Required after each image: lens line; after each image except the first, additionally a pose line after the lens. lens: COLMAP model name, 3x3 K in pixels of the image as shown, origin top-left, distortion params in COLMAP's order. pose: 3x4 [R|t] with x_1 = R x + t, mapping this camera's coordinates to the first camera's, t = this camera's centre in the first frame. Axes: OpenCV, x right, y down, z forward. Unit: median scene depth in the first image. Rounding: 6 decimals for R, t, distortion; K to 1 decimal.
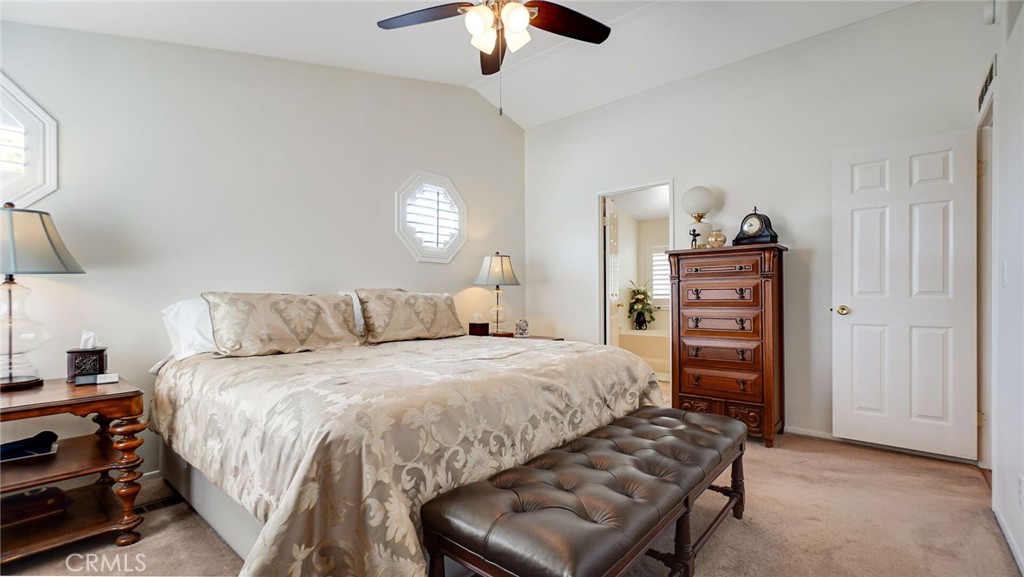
lens RADIAL K [[439.0, 0, 507.5], [0, 439.0, 281.4], [0, 0, 1]] dist [0.063417, 0.000028]
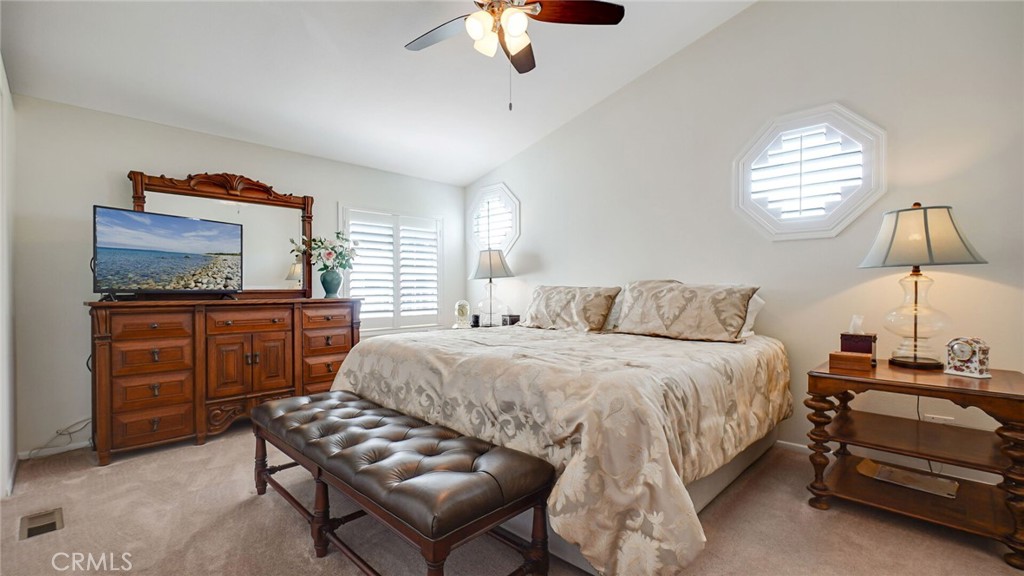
lens RADIAL K [[451.5, 0, 506.6], [0, 451.5, 287.0], [0, 0, 1]] dist [-0.002030, -0.000053]
pose [[-0.053055, -0.003090, -0.998587, 0.584276], [0.036402, 0.999325, -0.005027, 0.019278], [0.997928, -0.036618, -0.052906, 0.592015]]
